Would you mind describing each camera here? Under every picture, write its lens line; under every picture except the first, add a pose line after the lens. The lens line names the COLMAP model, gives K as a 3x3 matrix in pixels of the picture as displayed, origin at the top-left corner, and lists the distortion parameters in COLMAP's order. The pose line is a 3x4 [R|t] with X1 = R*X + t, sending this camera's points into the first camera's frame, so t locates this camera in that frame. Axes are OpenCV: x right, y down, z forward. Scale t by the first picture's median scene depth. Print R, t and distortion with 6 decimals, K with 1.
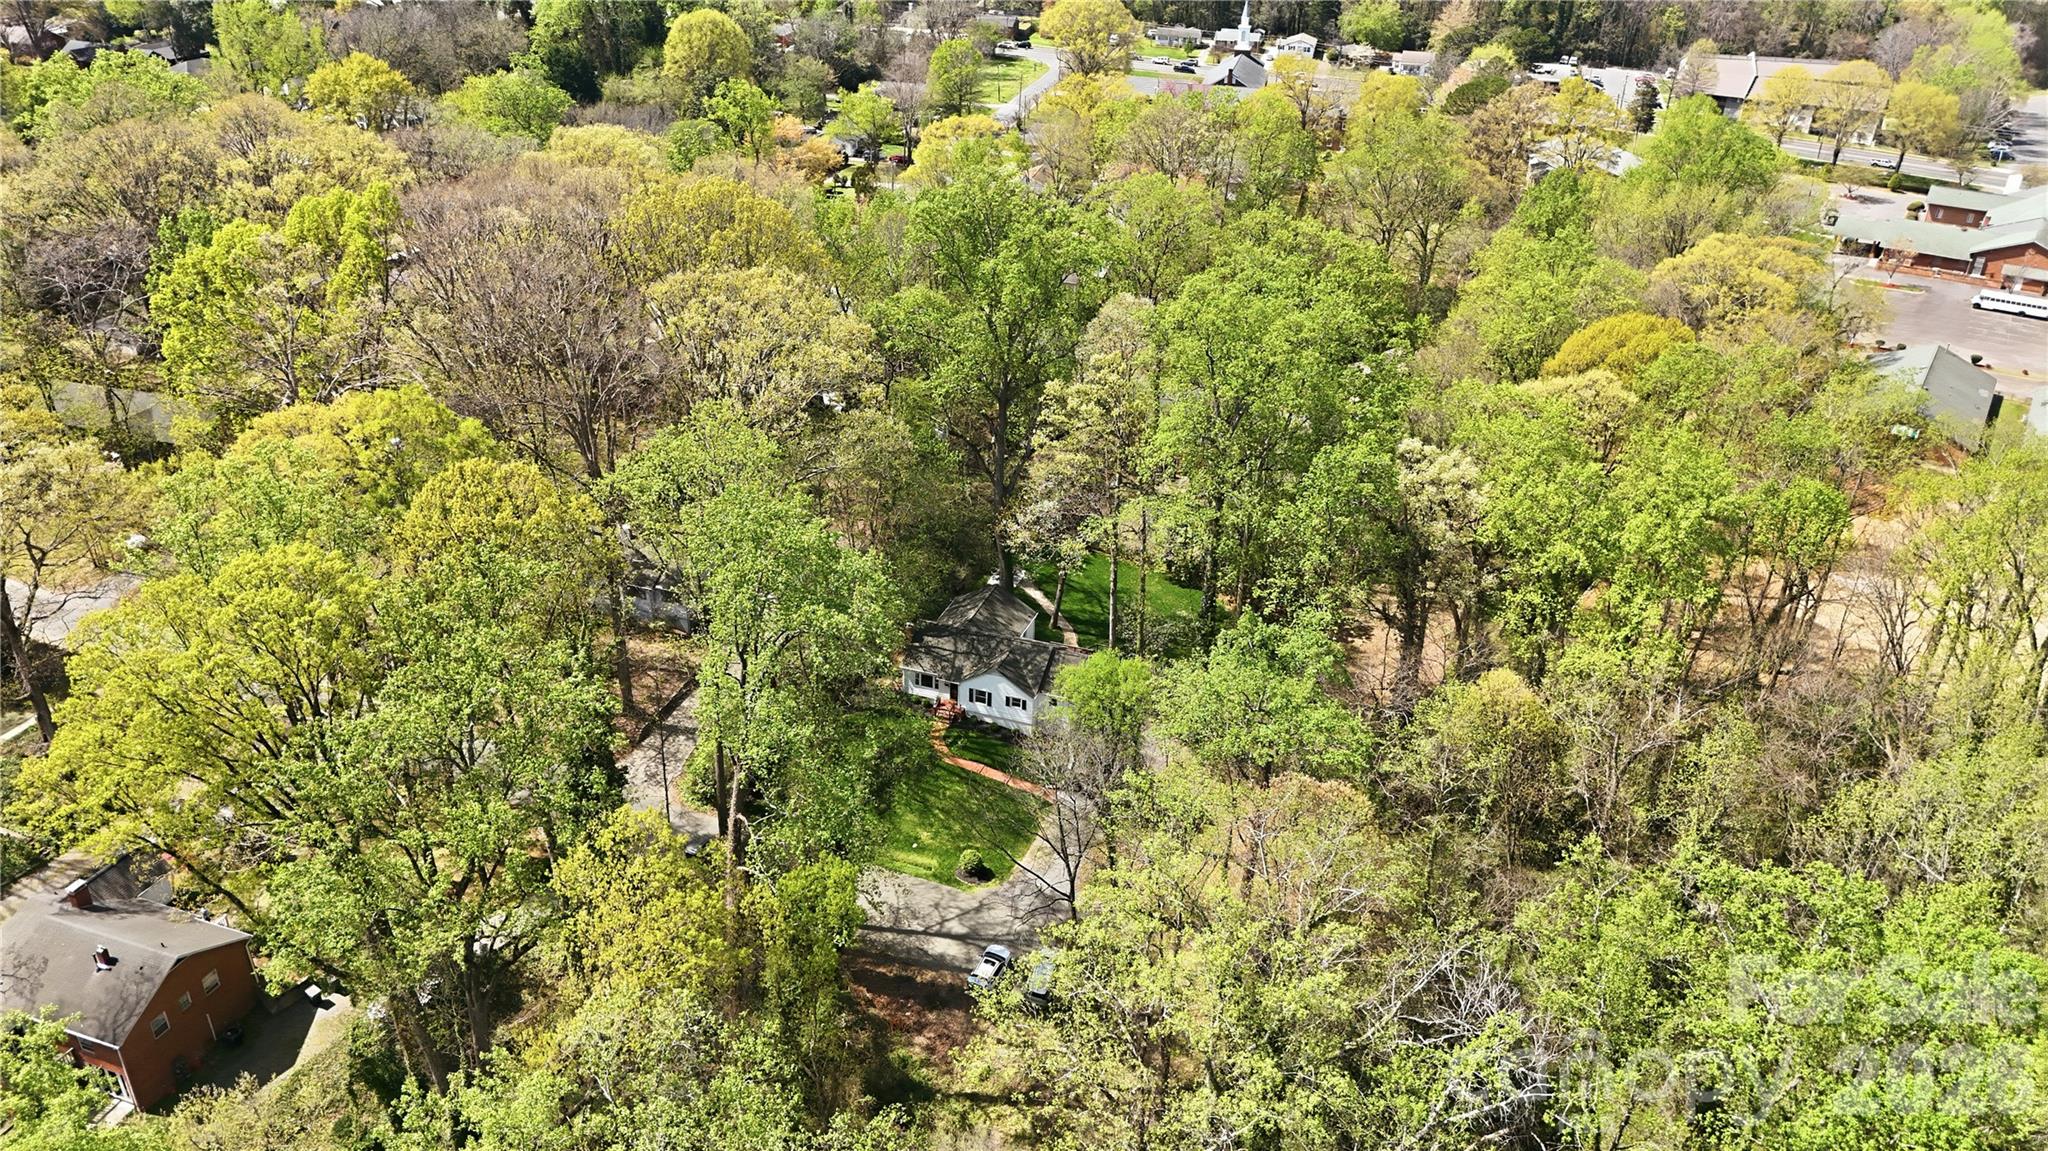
lens RADIAL K [[1518.3, 0, 1025.8], [0, 1518.3, 618.0], [0, 0, 1]] dist [0.062637, -0.006102]
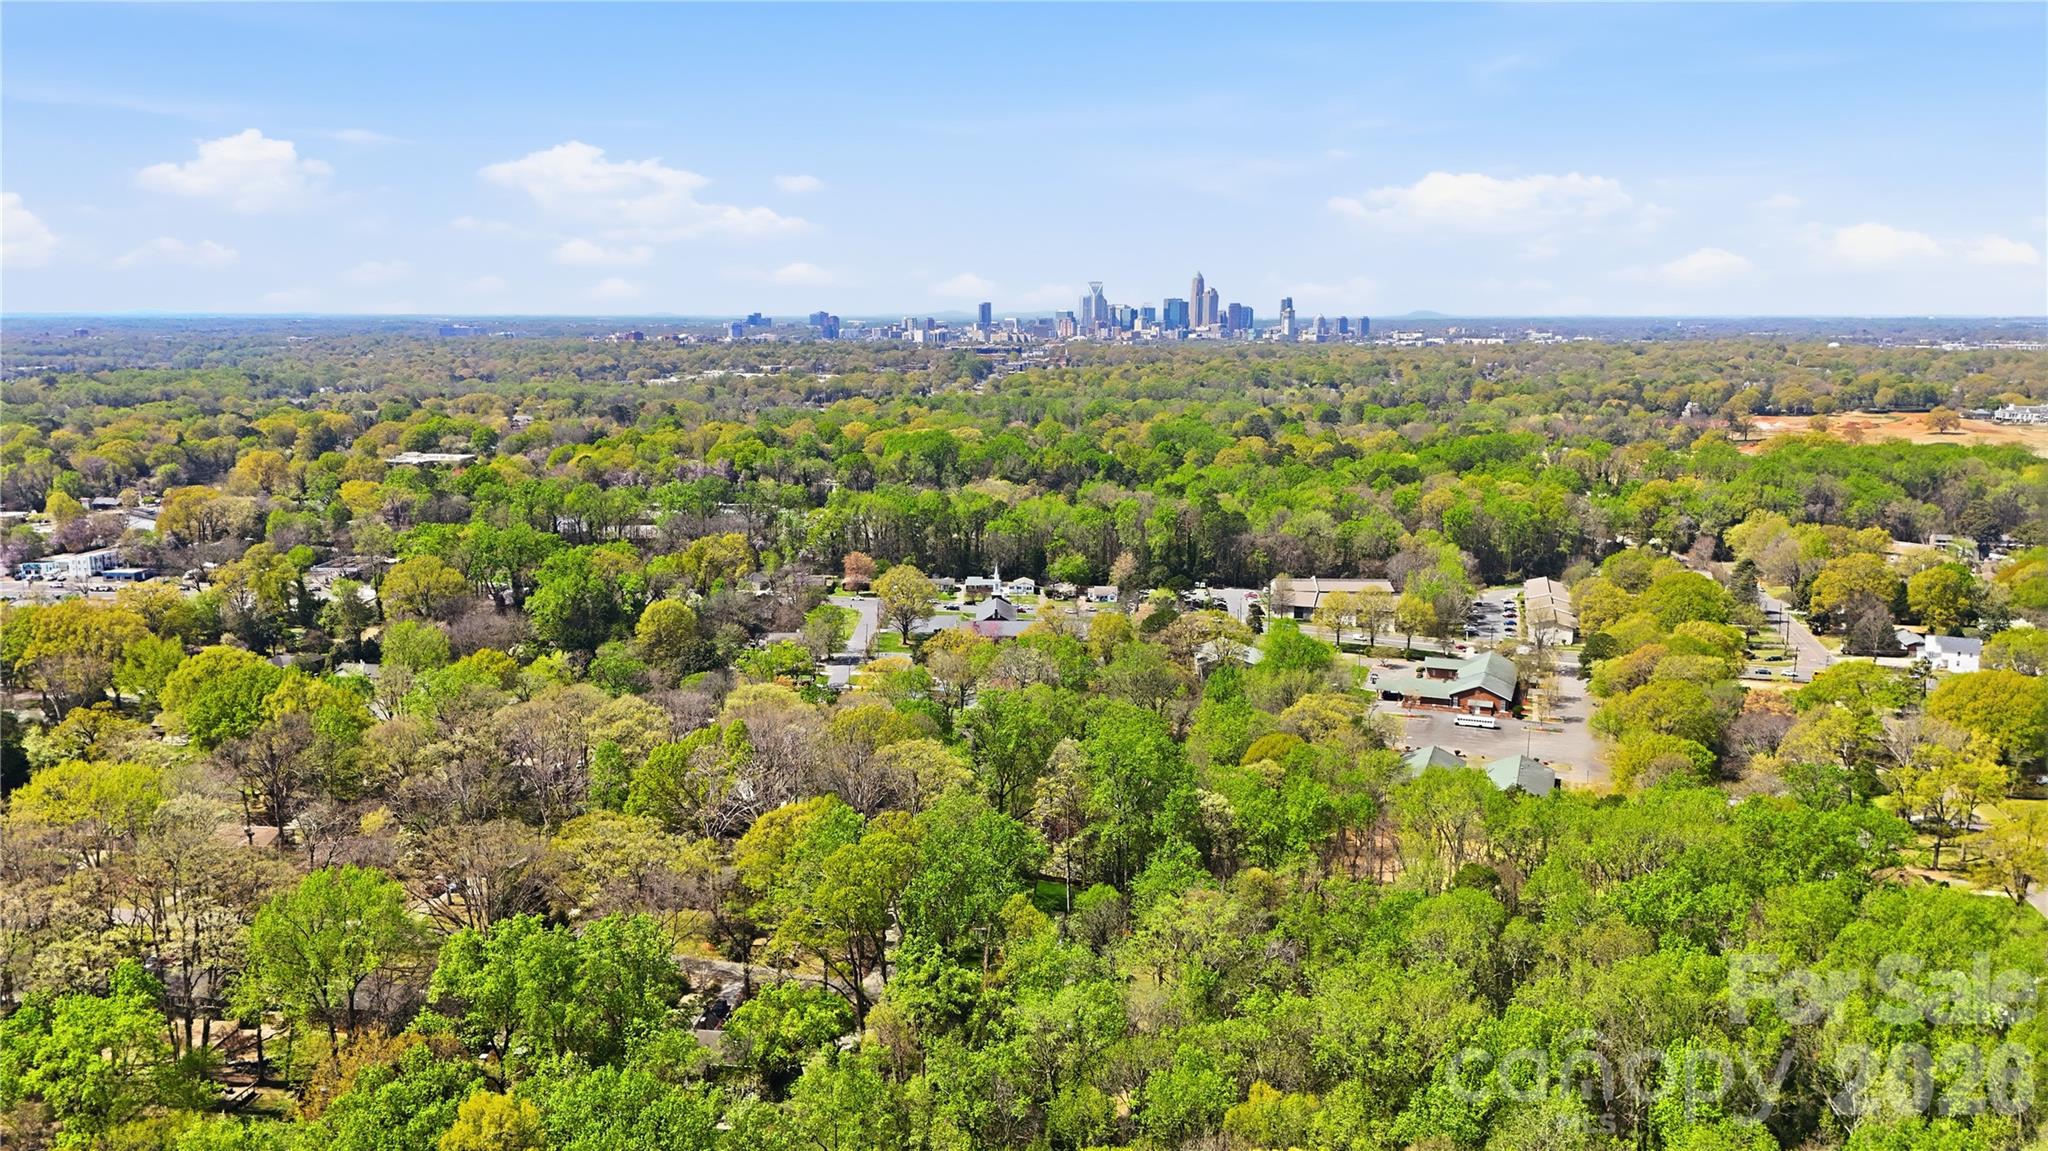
lens RADIAL K [[1518.3, 0, 1025.8], [0, 1518.3, 618.0], [0, 0, 1]] dist [0.062637, -0.006102]
pose [[0.973931, -0.064843, 0.217380, -0.208220], [0.128723, 0.947028, -0.294226, 0.120535], [-0.186786, 0.314538, 0.930686, -0.506244]]
